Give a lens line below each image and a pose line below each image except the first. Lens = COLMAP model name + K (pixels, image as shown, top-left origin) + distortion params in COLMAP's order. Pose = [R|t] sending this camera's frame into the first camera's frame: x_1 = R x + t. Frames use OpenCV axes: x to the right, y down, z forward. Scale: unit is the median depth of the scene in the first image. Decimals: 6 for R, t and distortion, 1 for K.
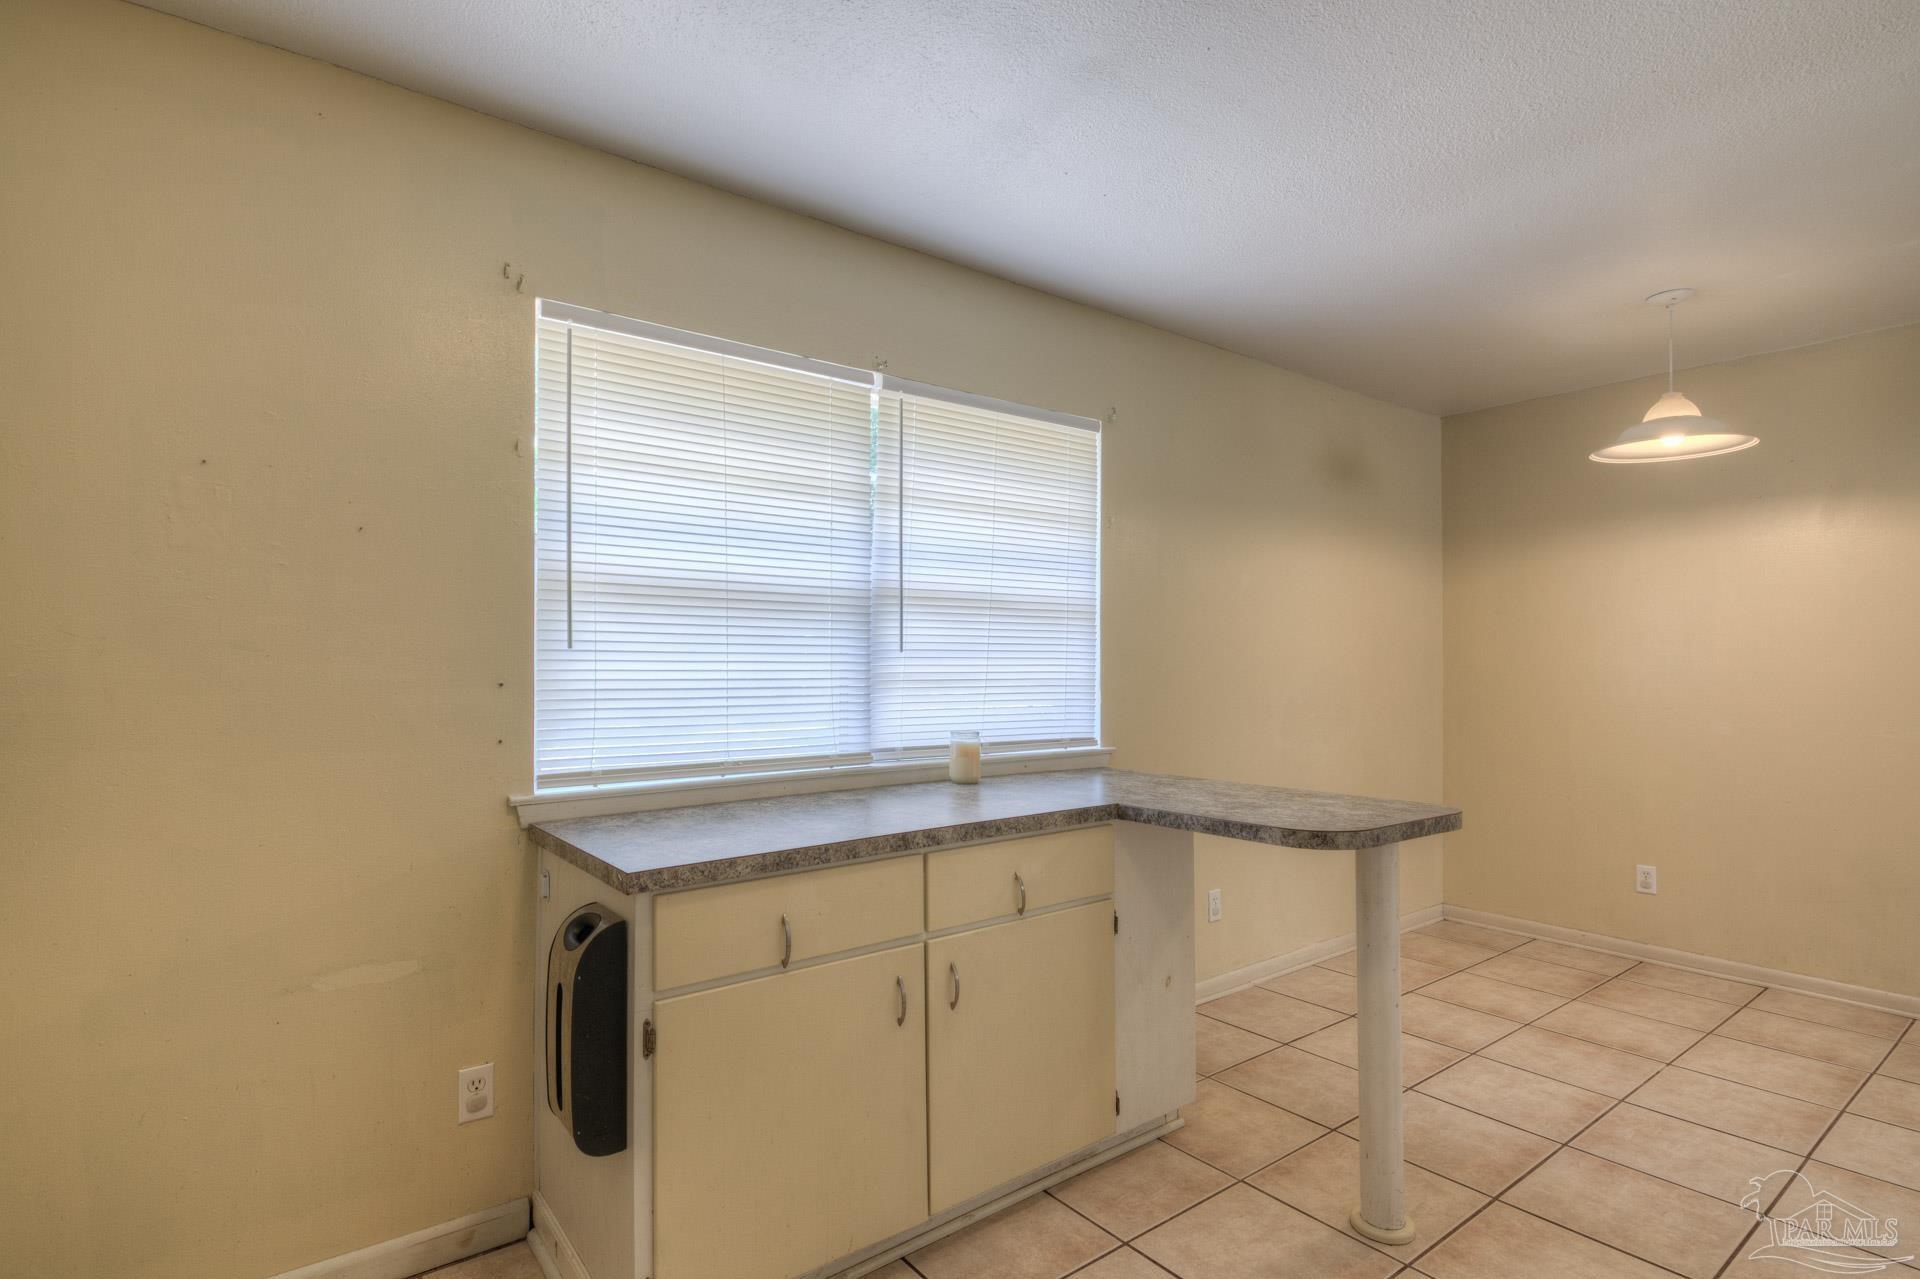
lens RADIAL K [[941.3, 0, 958.1], [0, 941.3, 647.3], [0, 0, 1]] dist [0.001853, -0.003342]
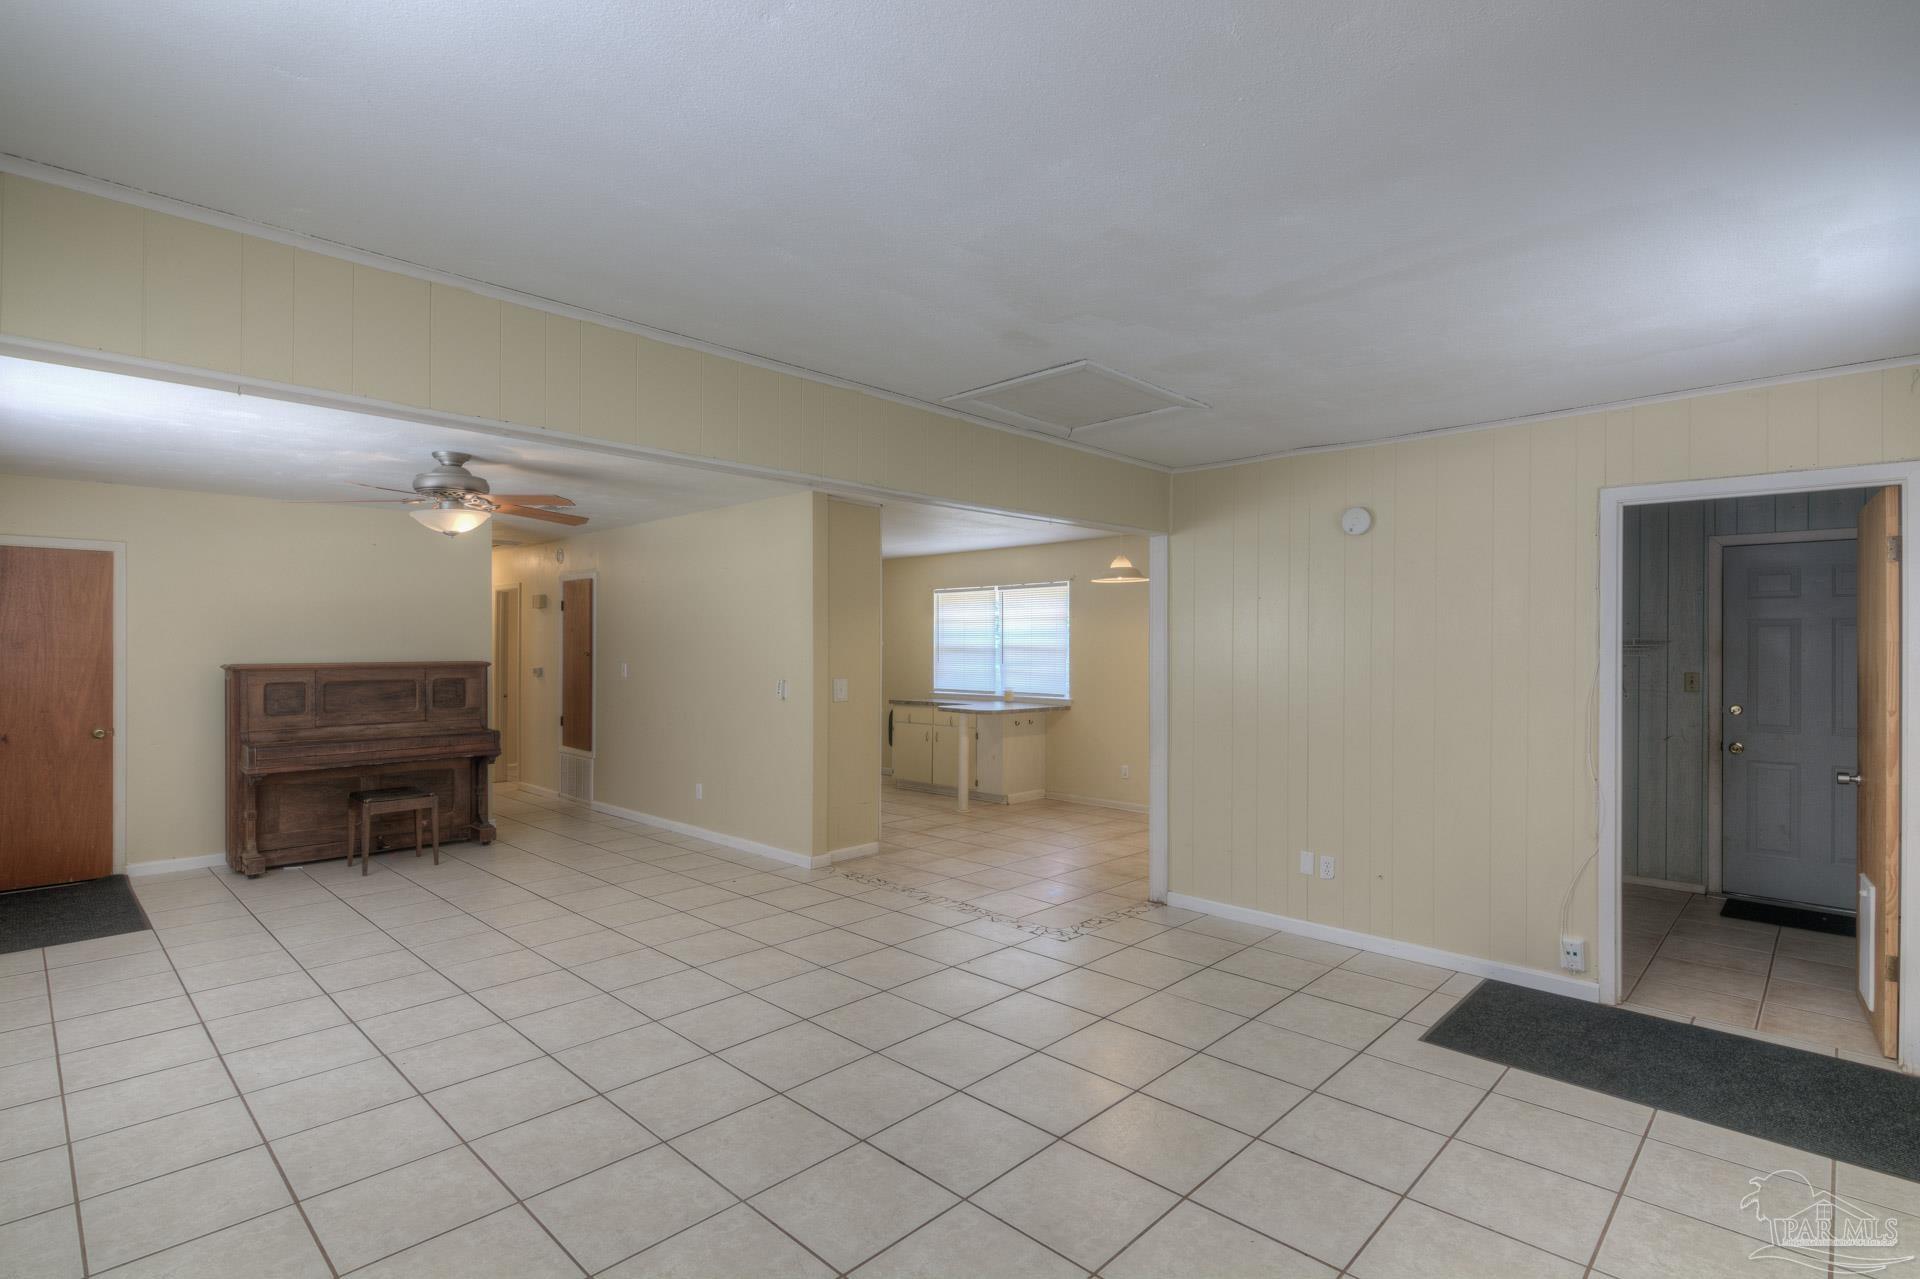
lens RADIAL K [[933.0, 0, 956.9], [0, 933.0, 648.4], [0, 0, 1]] dist [-0.002147, -0.003142]
pose [[0.144897, -0.001317, -0.989446, 3.305684], [0.011290, 0.999936, 0.000322, -0.054449], [0.989382, -0.011217, 0.144903, 0.322985]]
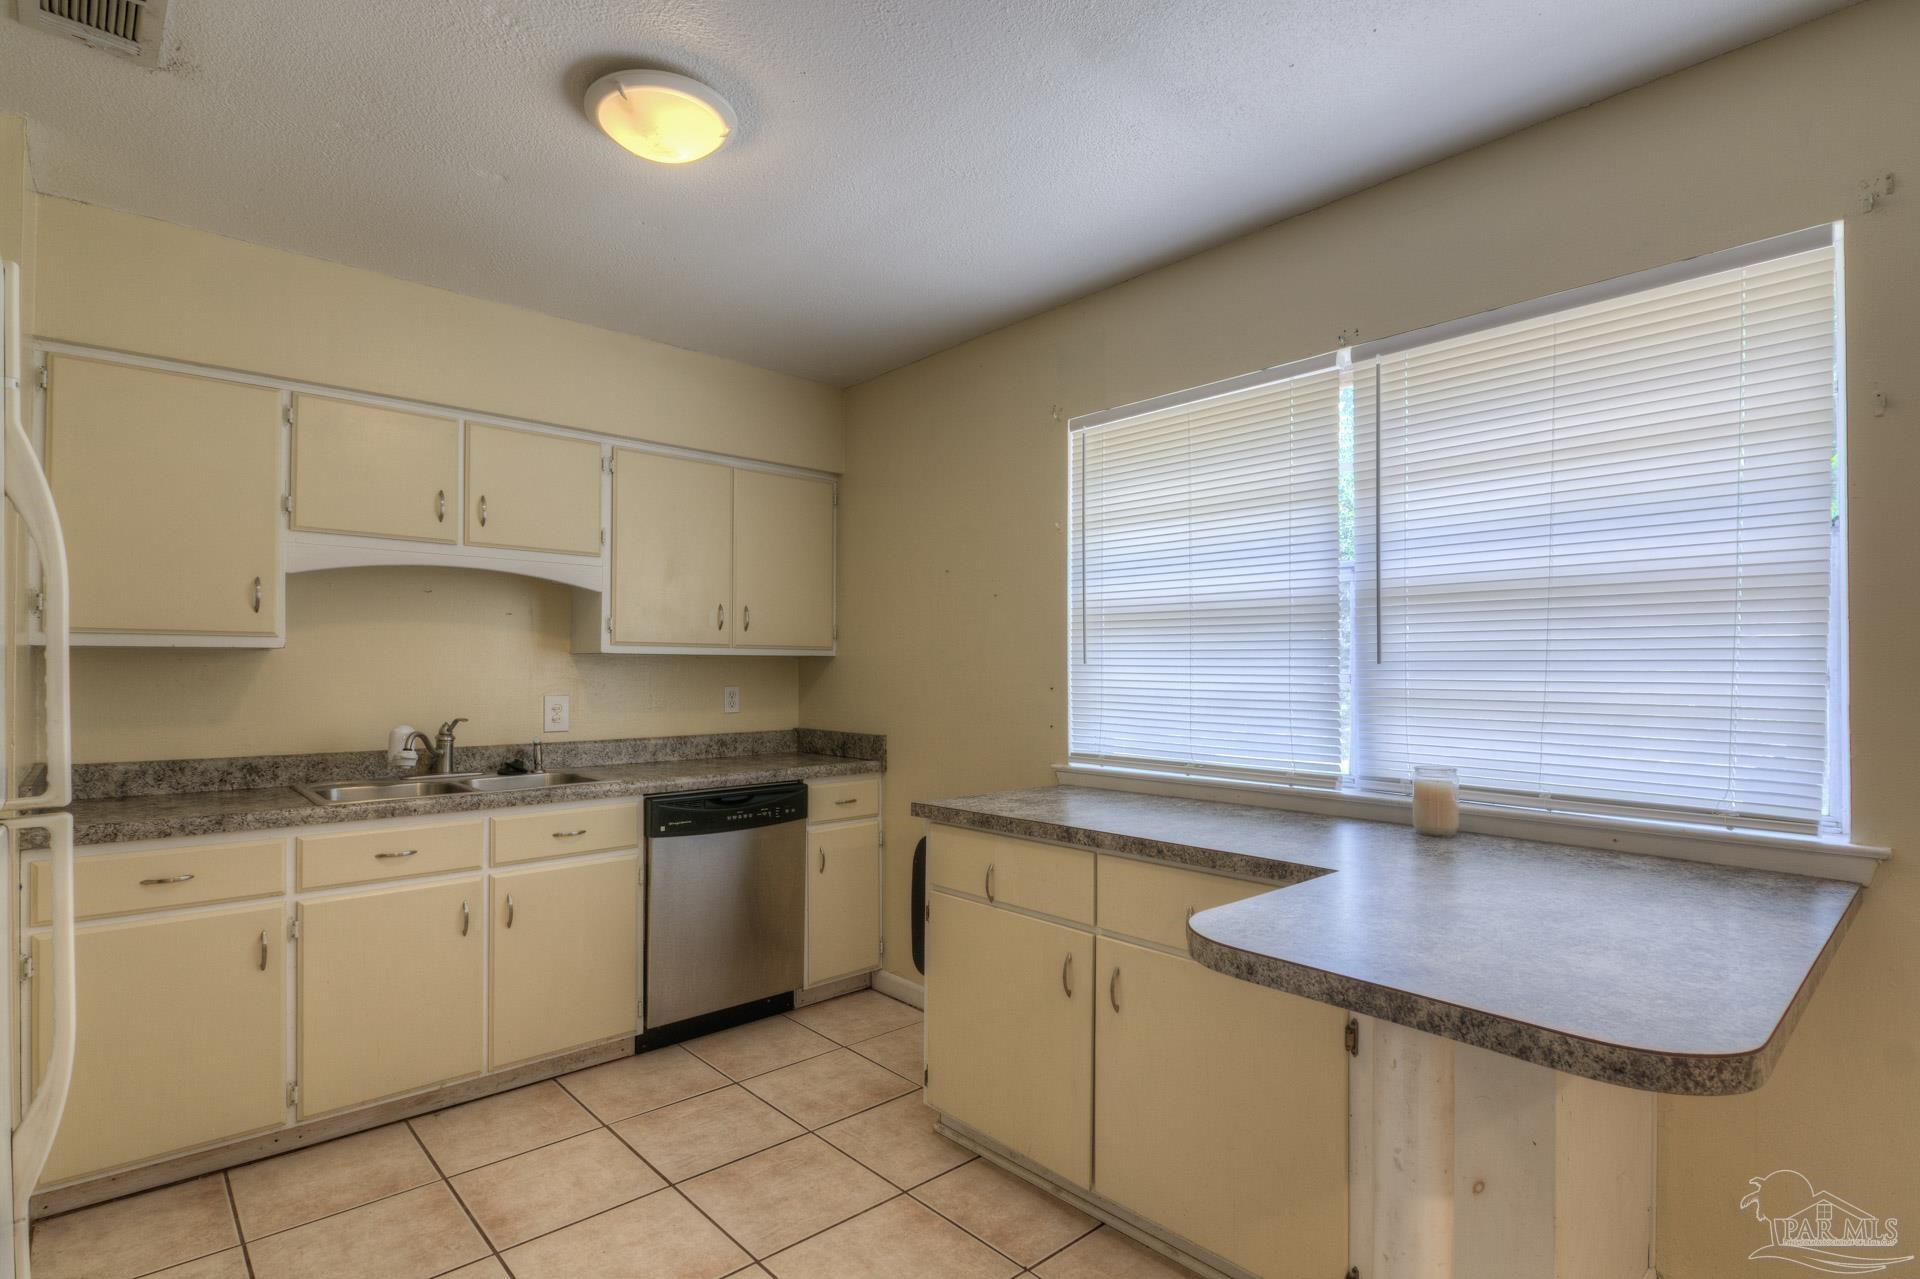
lens RADIAL K [[941.3, 0, 950.0], [0, 941.3, 661.0], [0, 0, 1]] dist [0.001853, -0.003342]
pose [[0.076799, -0.009484, -0.997002, 0.740777], [0.010686, 0.999905, -0.008689, 0.005264], [0.996989, -0.009987, 0.076893, 0.543427]]
